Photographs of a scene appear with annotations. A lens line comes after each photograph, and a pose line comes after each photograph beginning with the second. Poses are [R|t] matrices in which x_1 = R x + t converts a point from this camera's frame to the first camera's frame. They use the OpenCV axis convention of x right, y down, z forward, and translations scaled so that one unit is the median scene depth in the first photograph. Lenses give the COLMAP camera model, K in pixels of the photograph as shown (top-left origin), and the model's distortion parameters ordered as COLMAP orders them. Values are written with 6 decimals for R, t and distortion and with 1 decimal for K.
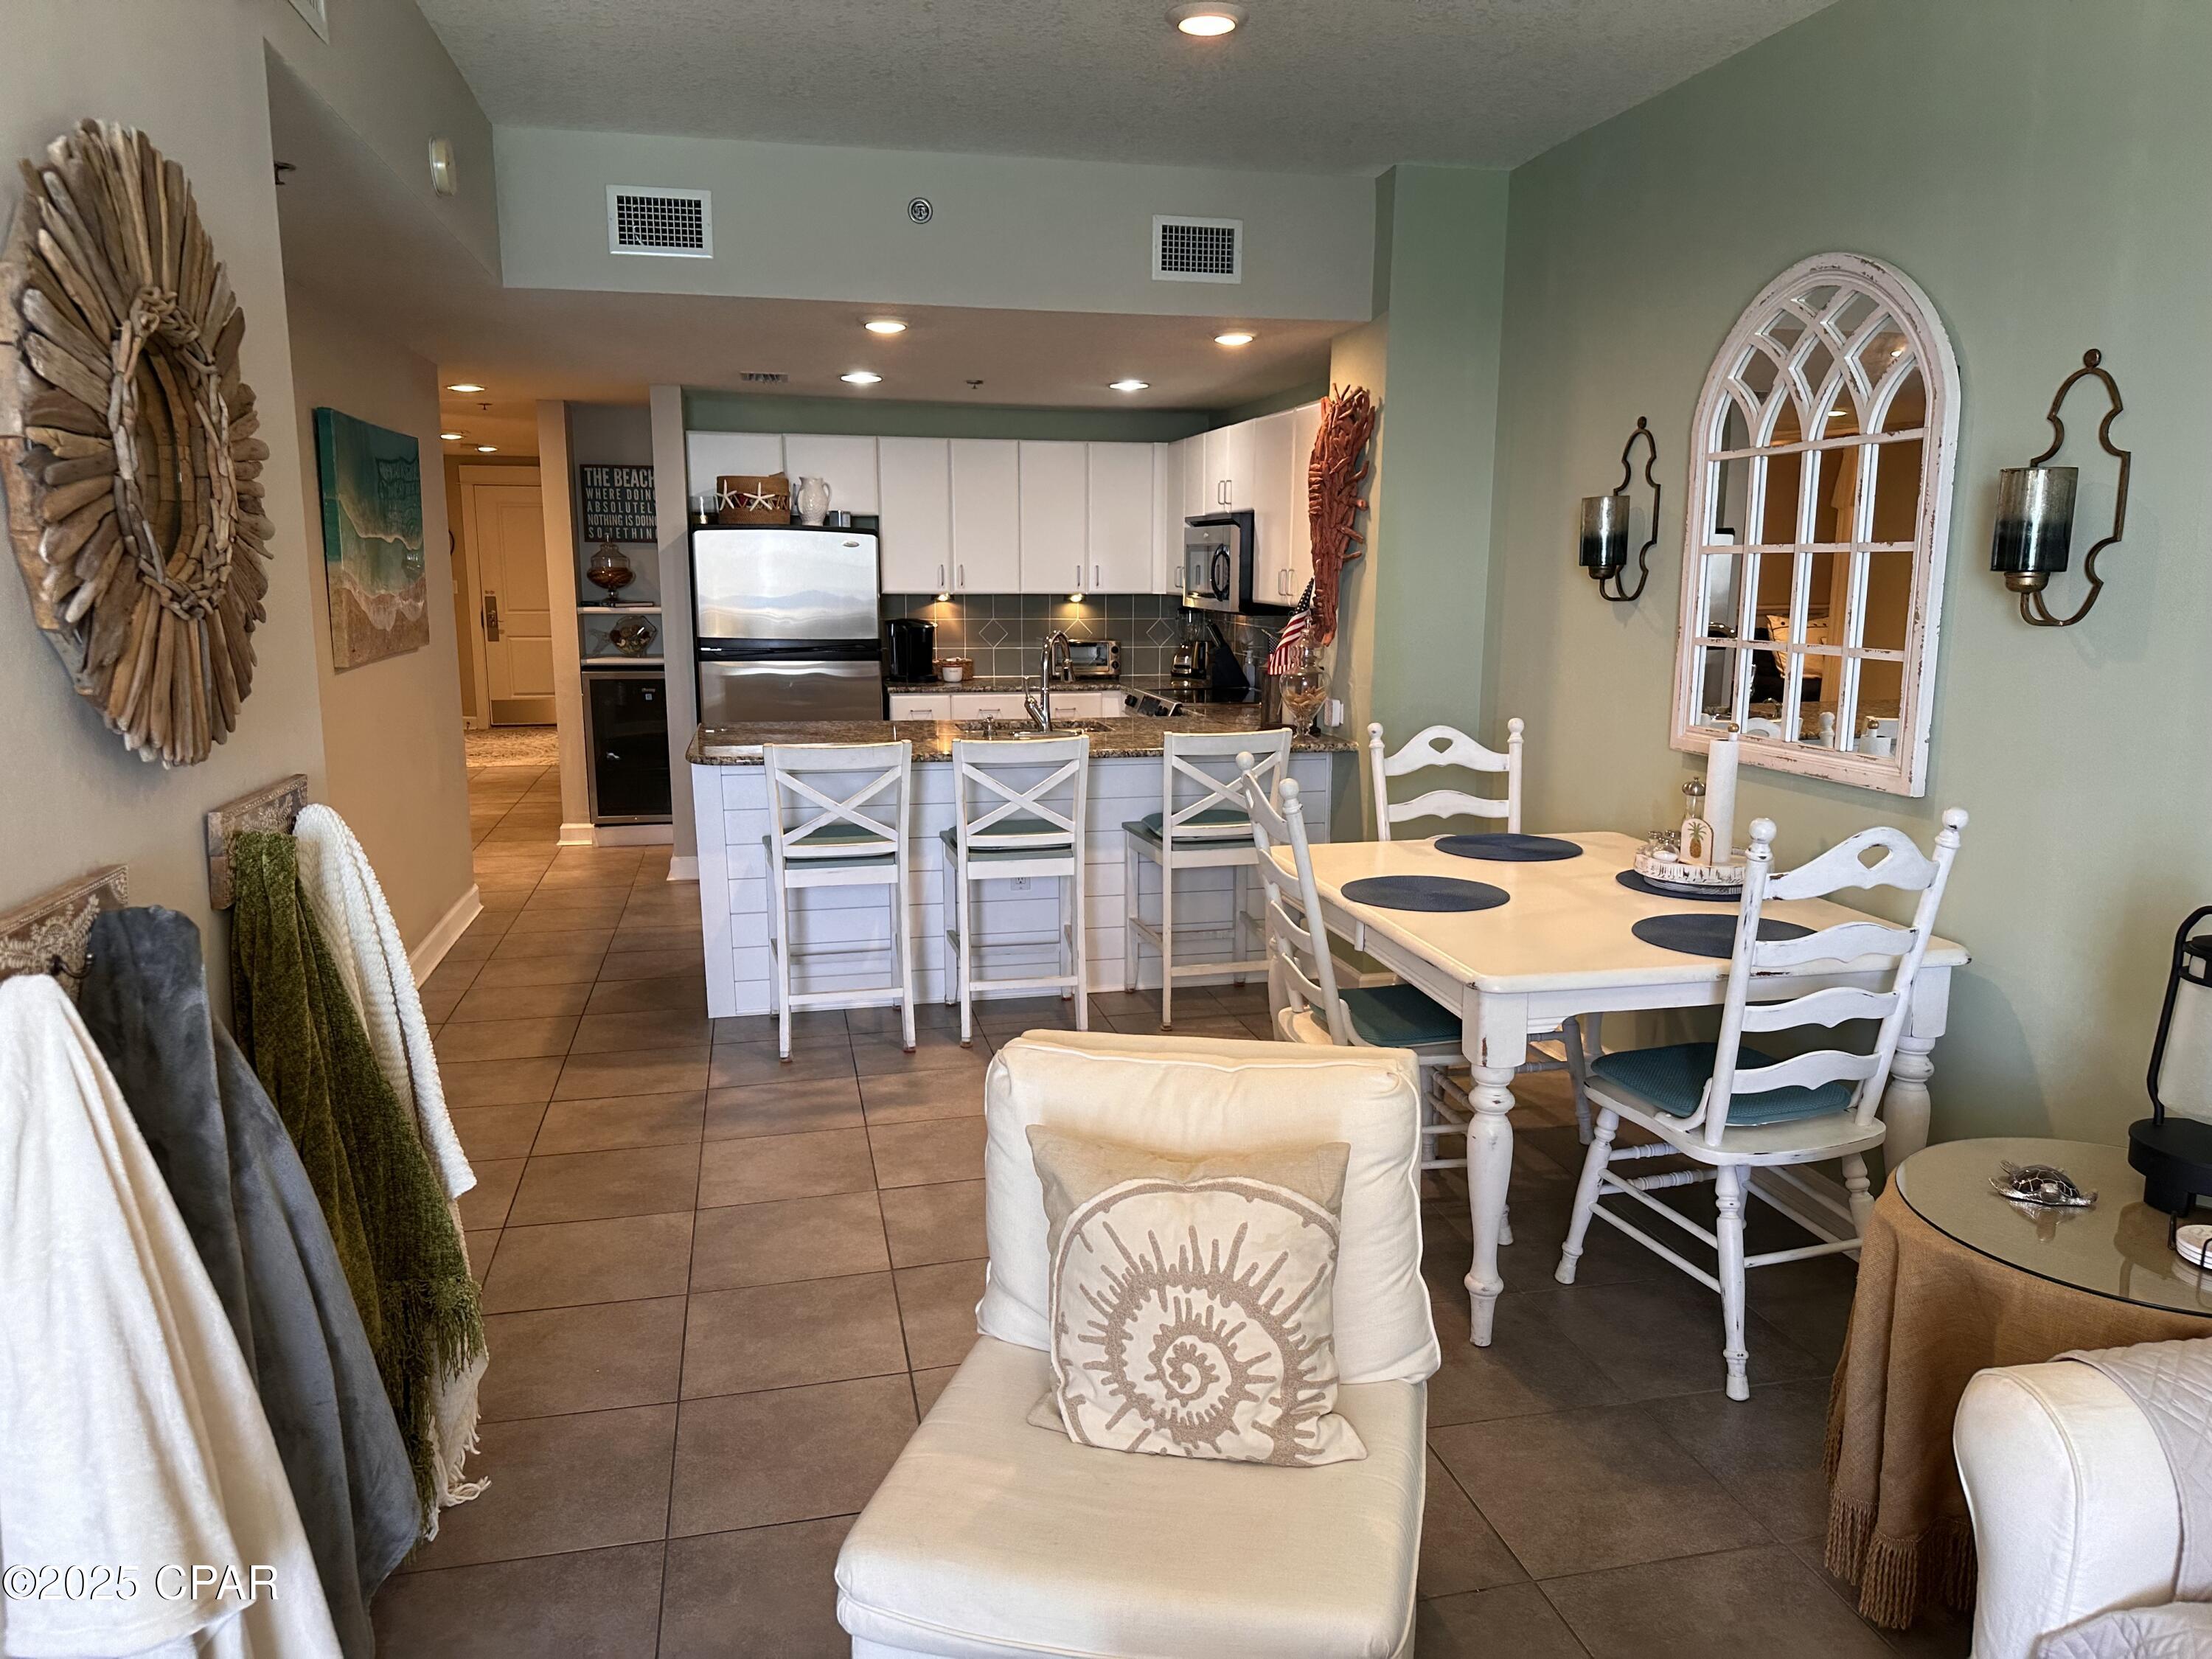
lens RADIAL K [[1568.2, 0, 1141.3], [0, 1568.2, 831.7], [0, 0, 1]] dist [0.072885, -0.081952]
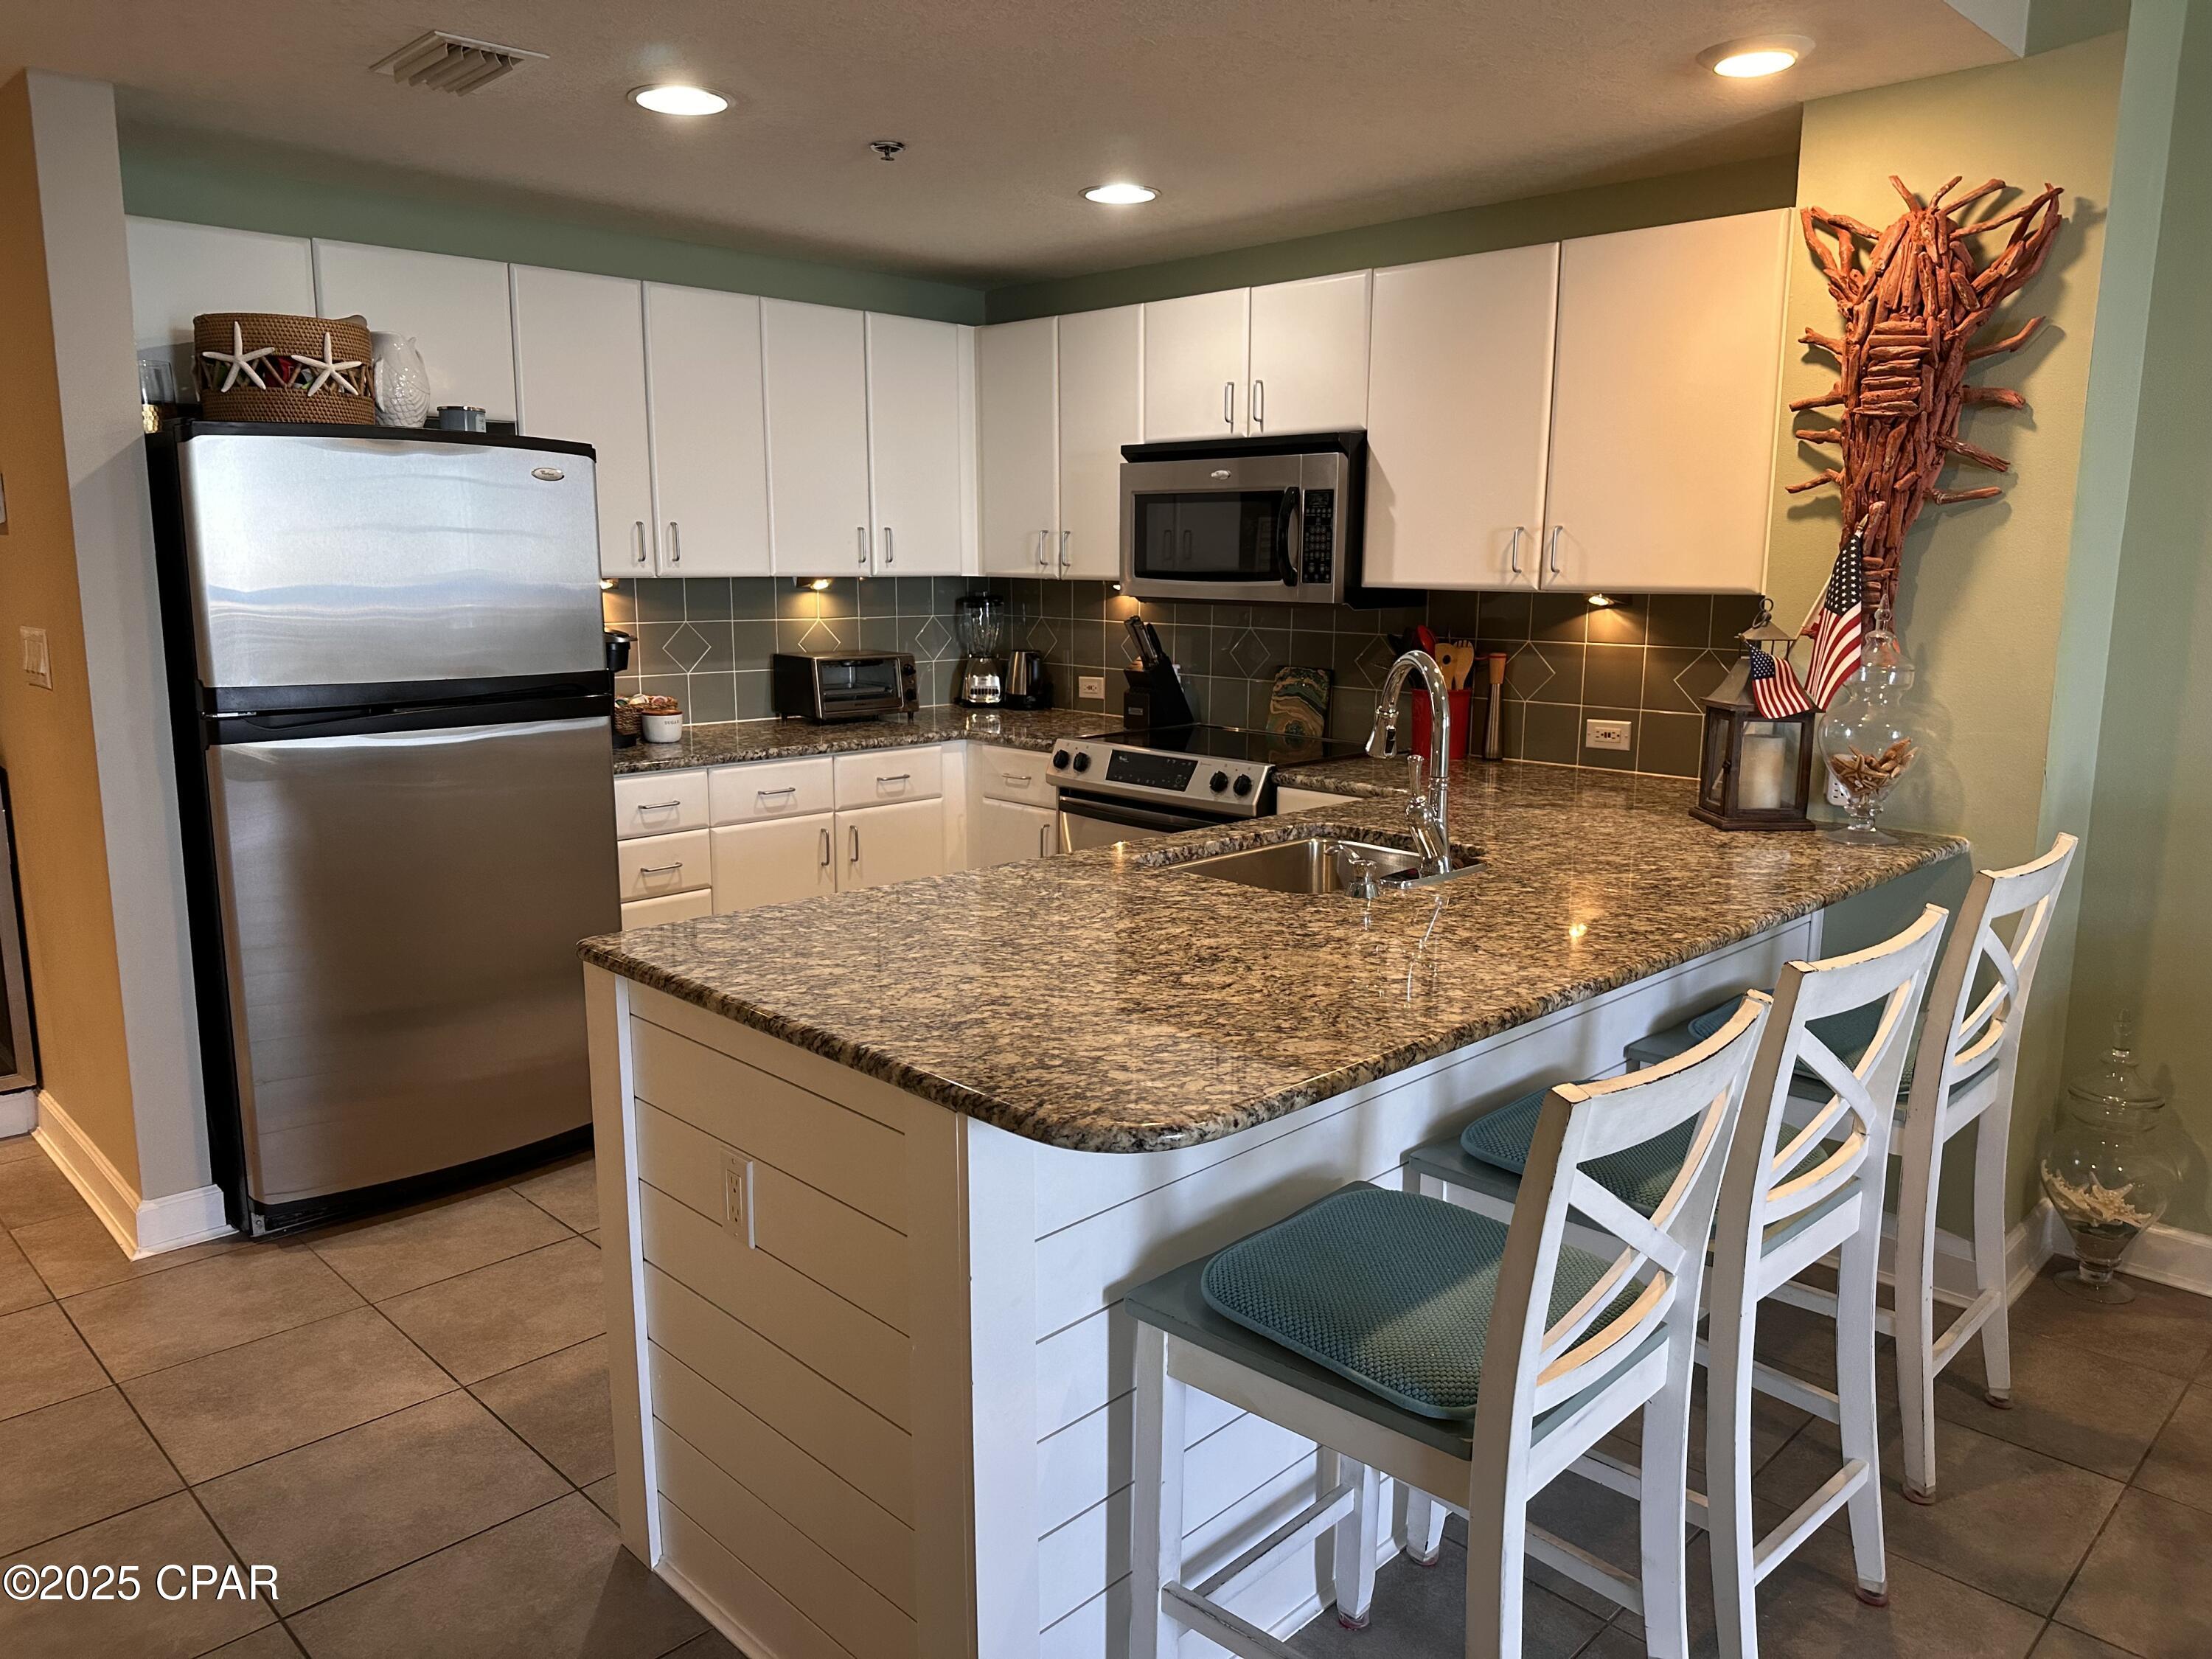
lens RADIAL K [[1568.2, 0, 1141.3], [0, 1568.2, 831.7], [0, 0, 1]] dist [0.072885, -0.081952]
pose [[0.857197, -0.090943, 0.506896, -0.273254], [0.086296, 0.995732, 0.032712, -0.071742], [-0.507708, 0.015702, 0.861386, 0.474970]]
